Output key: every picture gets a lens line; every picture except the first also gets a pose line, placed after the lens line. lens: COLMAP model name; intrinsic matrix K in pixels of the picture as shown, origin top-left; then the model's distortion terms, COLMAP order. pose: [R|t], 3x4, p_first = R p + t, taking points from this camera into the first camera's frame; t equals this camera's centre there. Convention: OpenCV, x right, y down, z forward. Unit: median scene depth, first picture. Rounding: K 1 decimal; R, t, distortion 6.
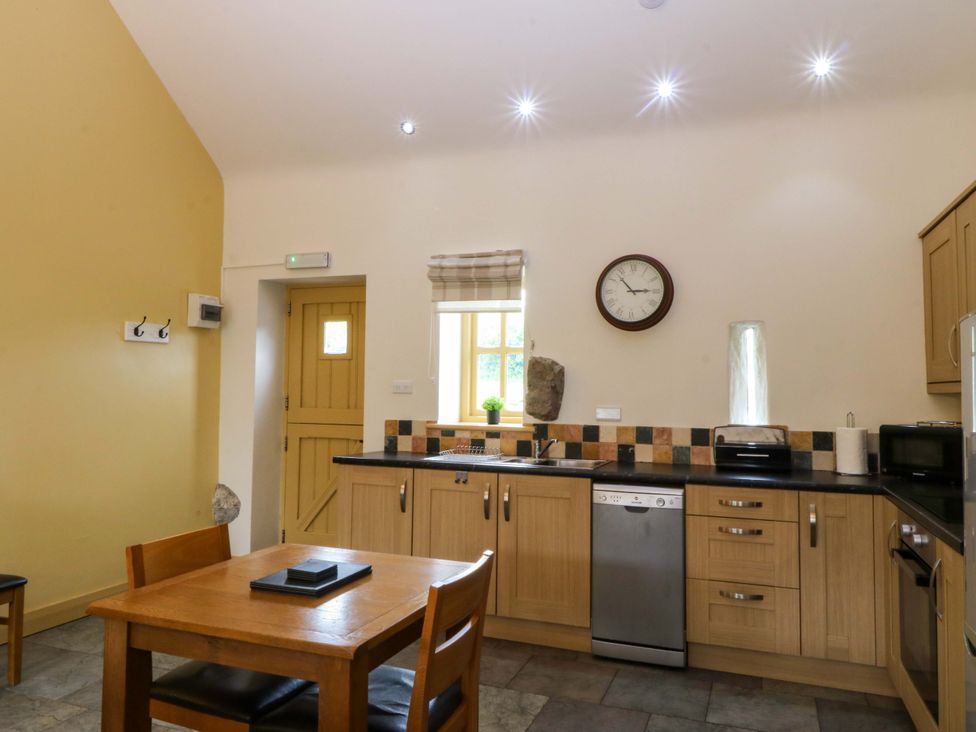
lens RADIAL K [[732.4, 0, 486.2], [0, 732.4, 353.8], [0, 0, 1]] dist [0.027277, -0.002173]
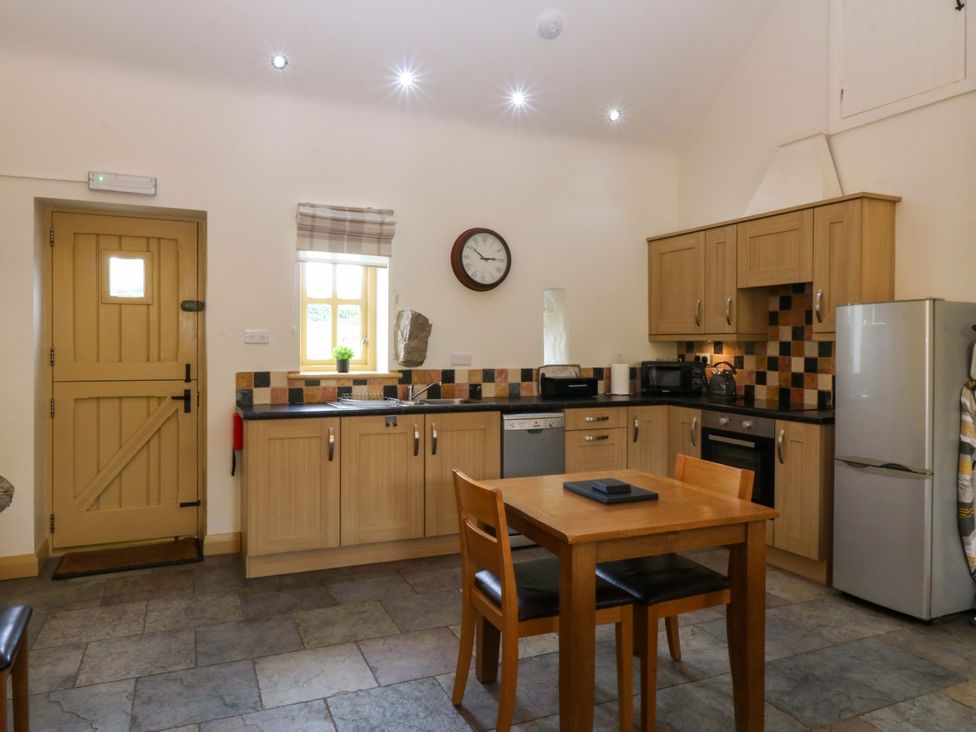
lens RADIAL K [[691.3, 0, 488.6], [0, 691.3, 353.5], [0, 0, 1]] dist [0.014349, -0.007359]
pose [[0.698302, -0.017157, 0.715598, -0.600633], [-0.034049, 0.997785, 0.057148, 0.005956], [-0.714993, -0.064272, 0.696171, 0.176989]]
